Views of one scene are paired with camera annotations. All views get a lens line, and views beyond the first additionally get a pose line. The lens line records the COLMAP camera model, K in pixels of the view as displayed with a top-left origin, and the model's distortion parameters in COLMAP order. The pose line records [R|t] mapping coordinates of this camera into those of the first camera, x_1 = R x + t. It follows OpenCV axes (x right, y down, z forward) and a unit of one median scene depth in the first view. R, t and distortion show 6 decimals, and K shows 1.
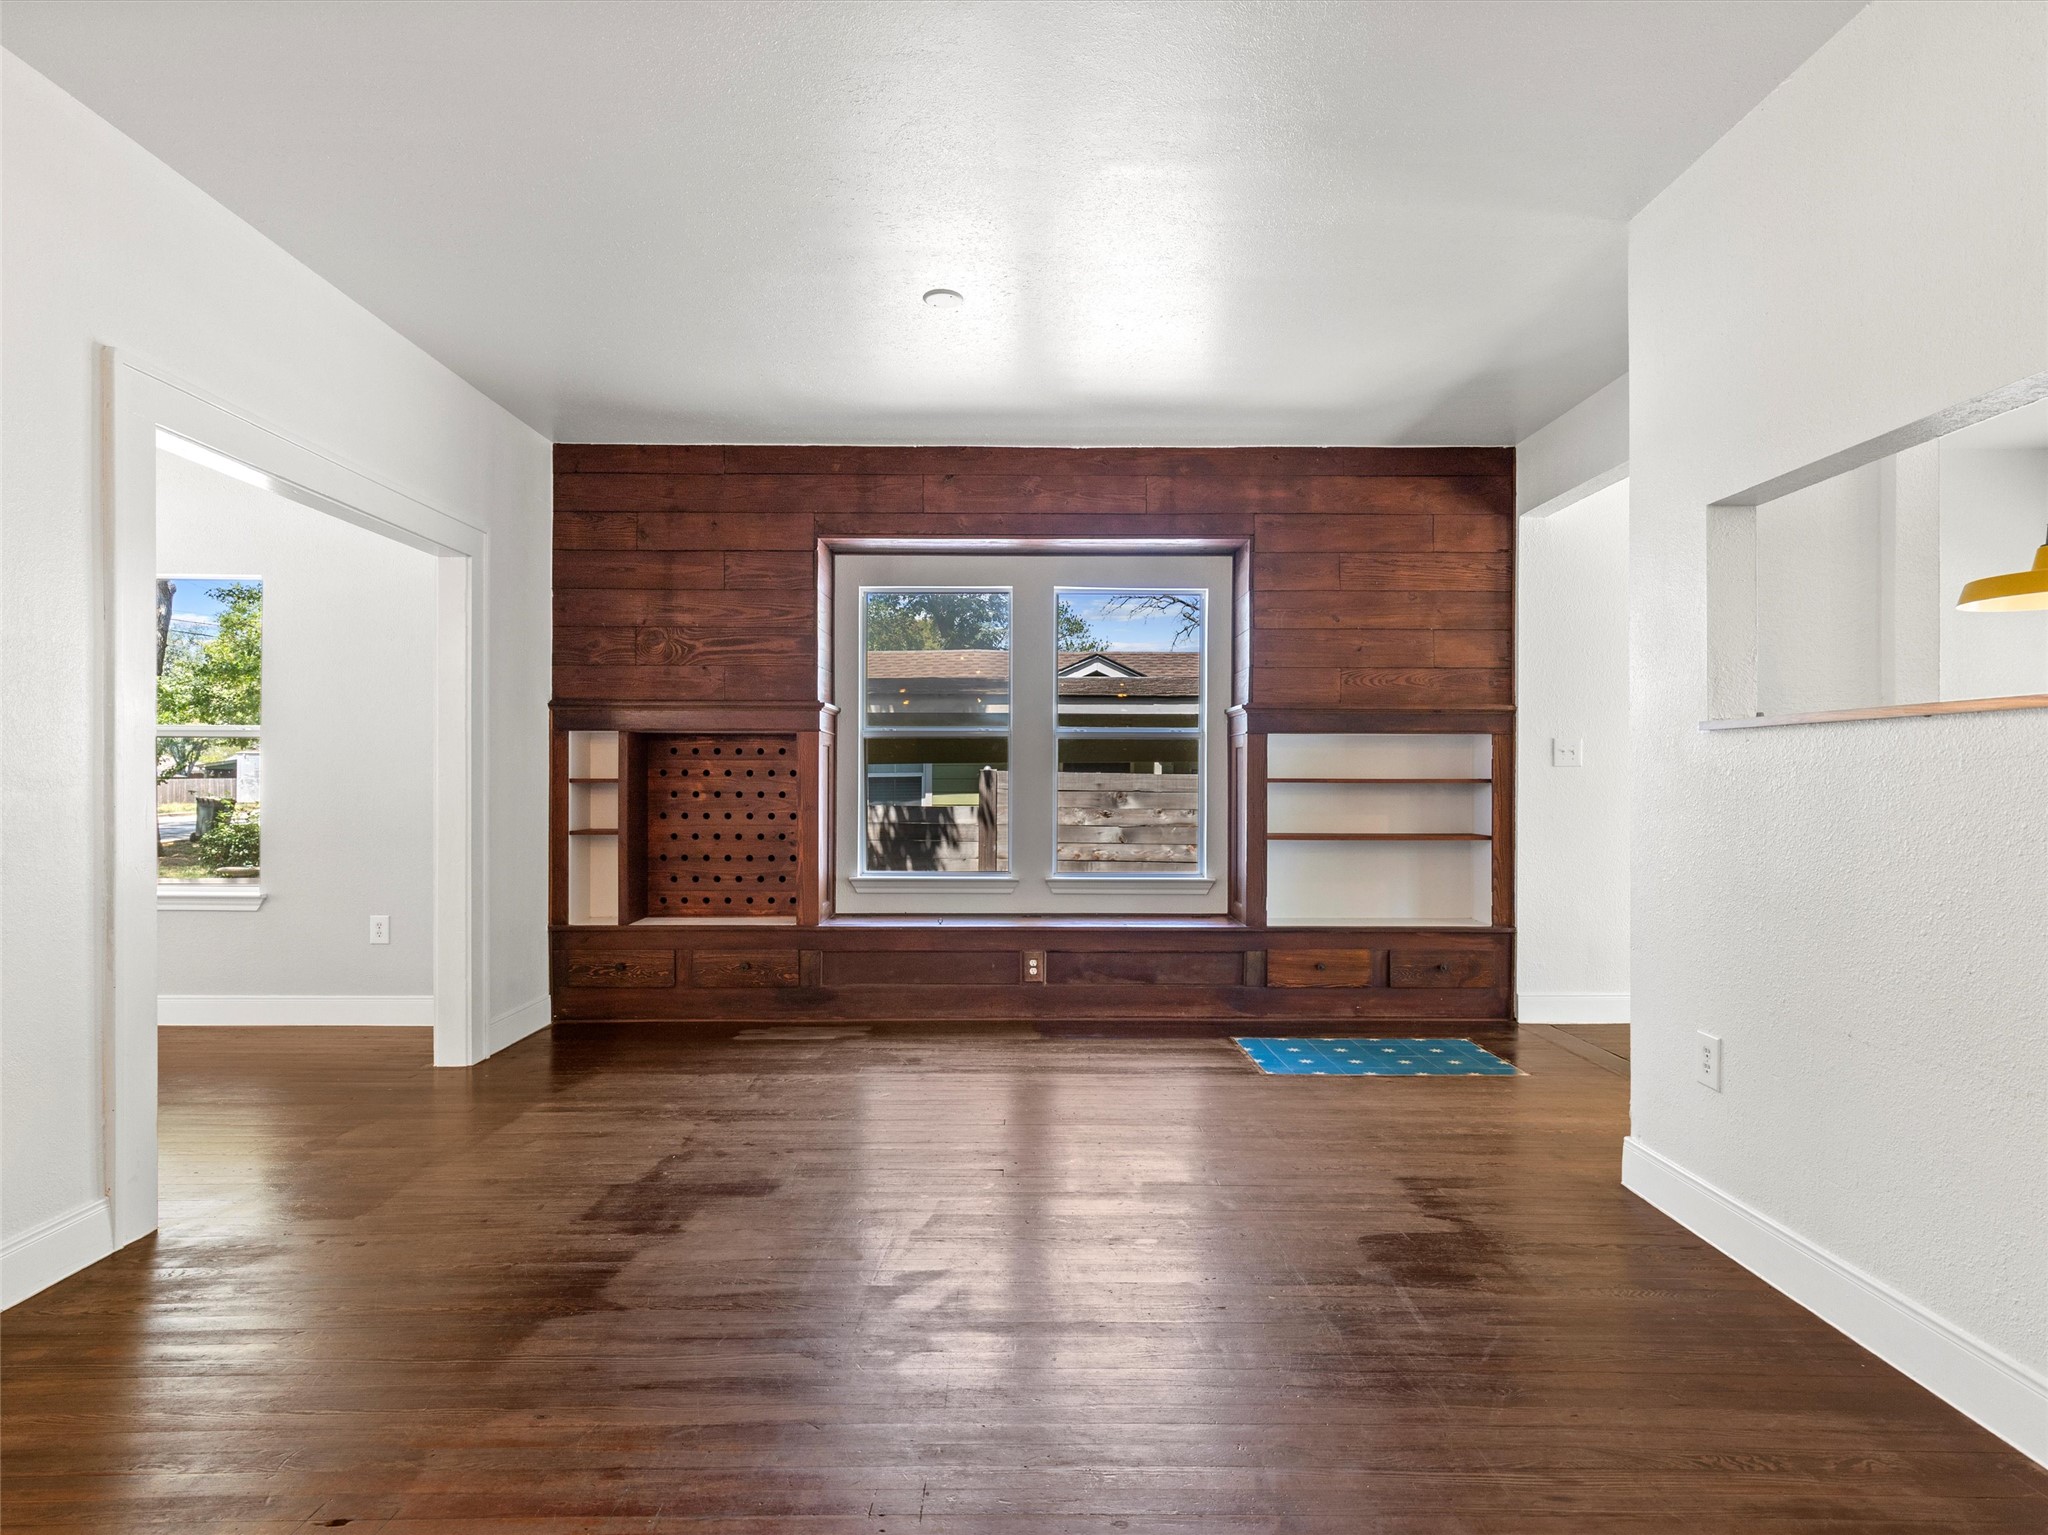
lens RADIAL K [[1220.8, 0, 1041.0], [0, 1220.8, 774.0], [0, 0, 1]] dist [0.003841, 0.000057]
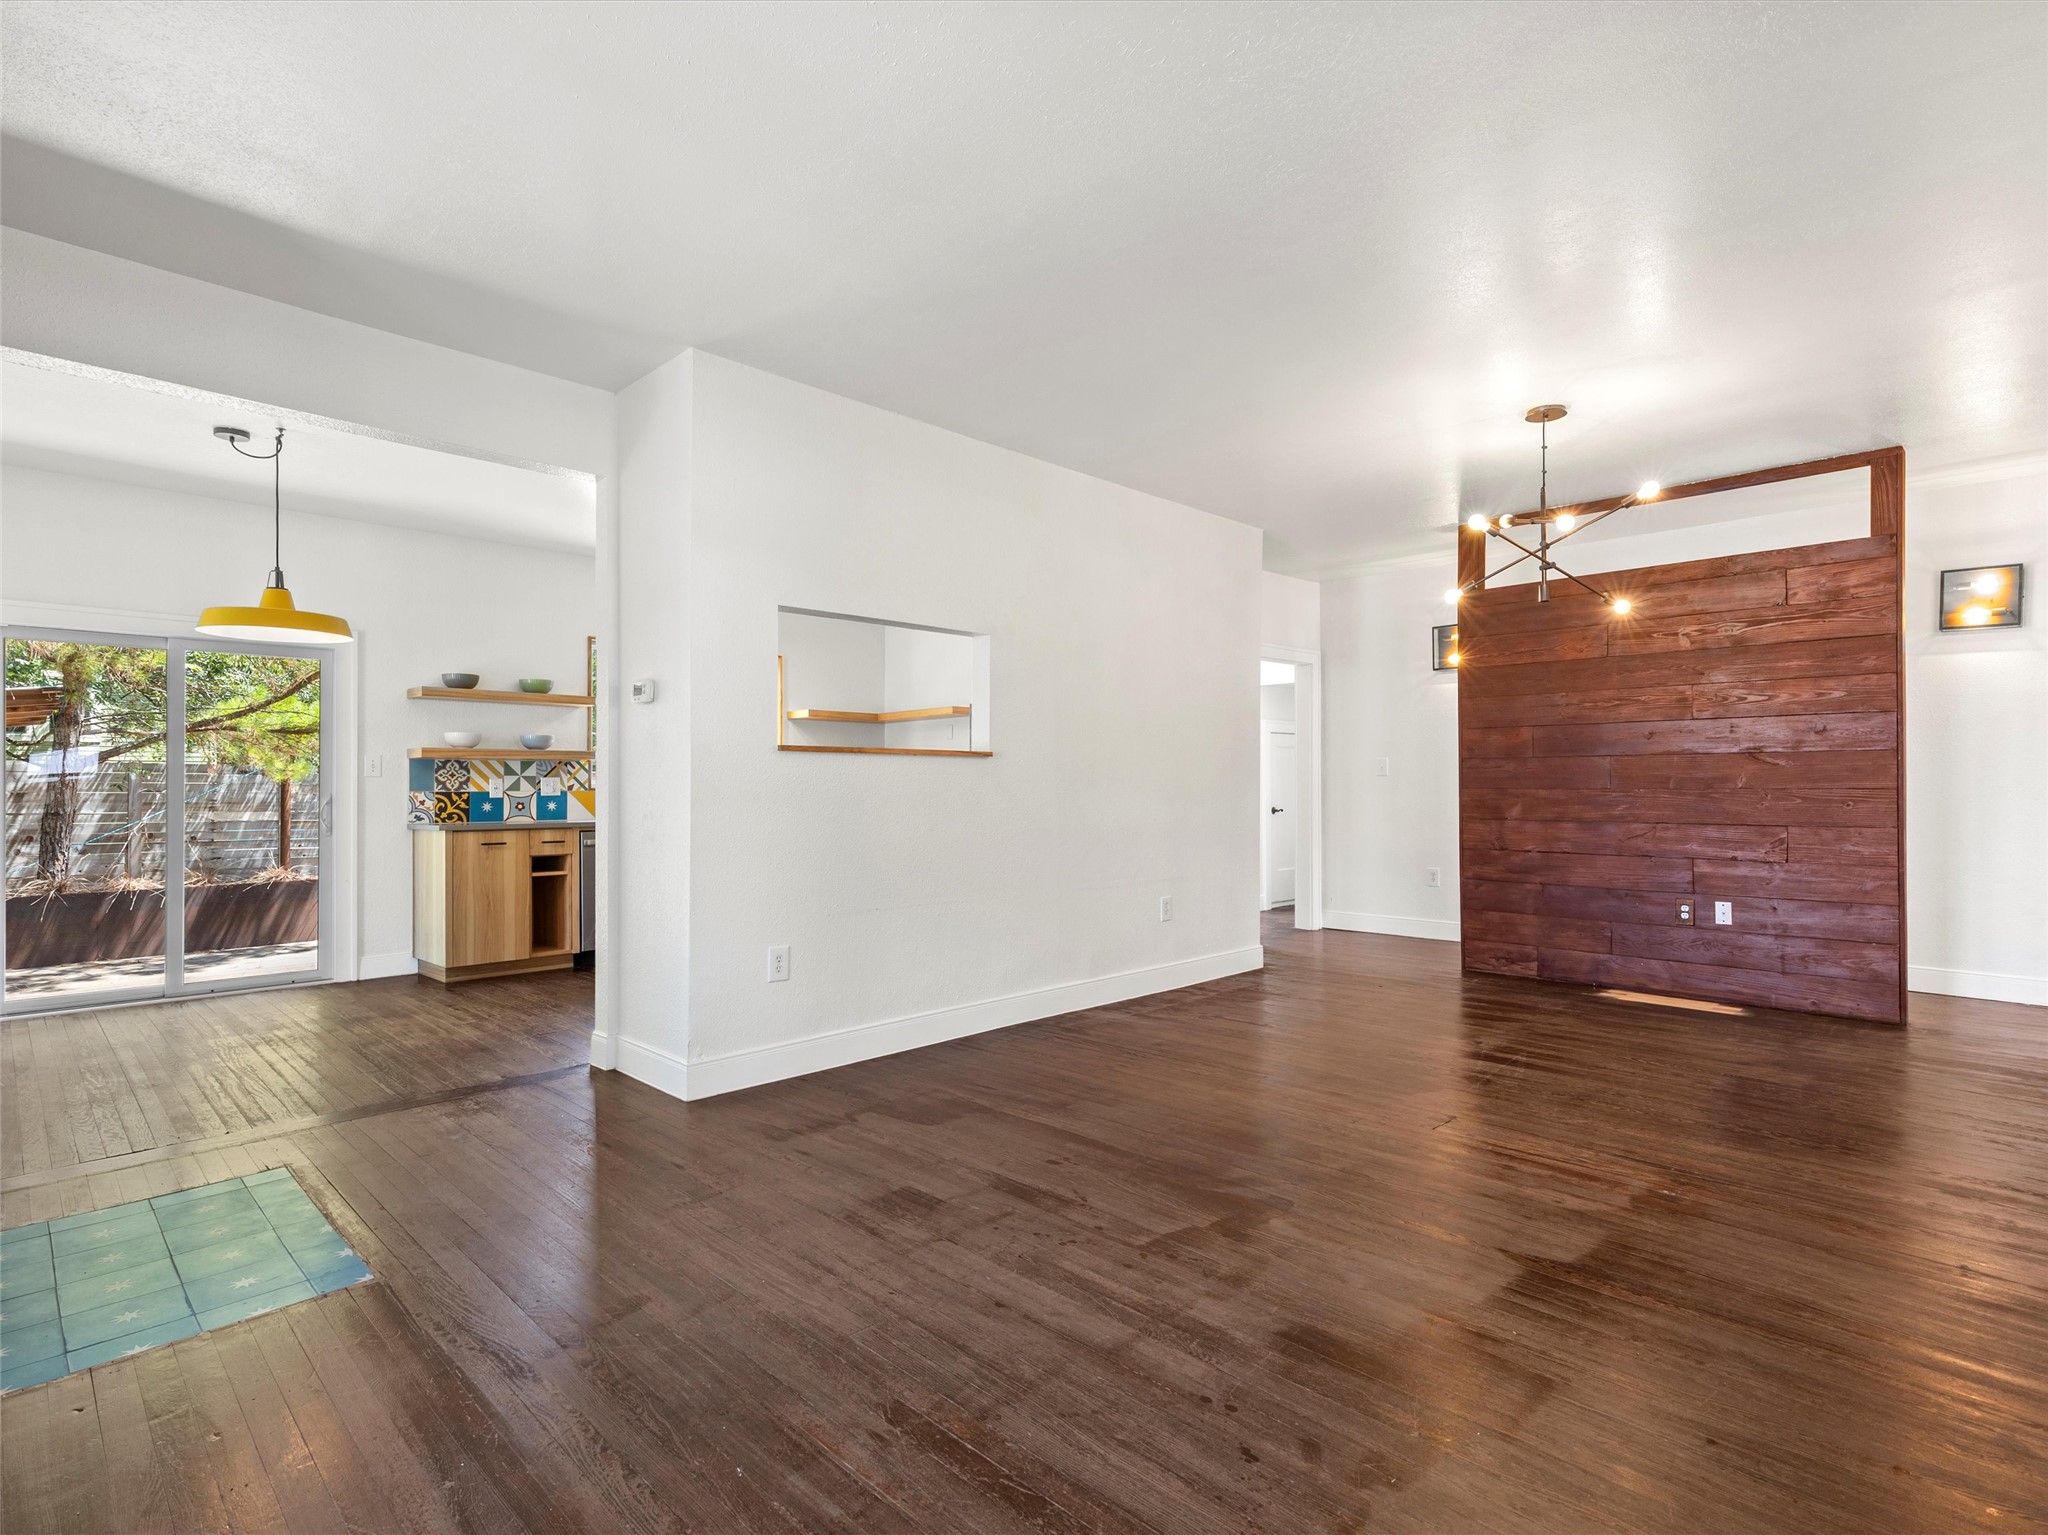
lens RADIAL K [[1016.9, 0, 1021.5], [0, 1016.9, 782.0], [0, 0, 1]] dist [0.000005, 0.000021]
pose [[-0.706220, 0.002900, 0.707986, -0.618613], [0.002895, 0.999995, -0.001208, 0.002883], [-0.707986, 0.001196, -0.706225, 1.757620]]
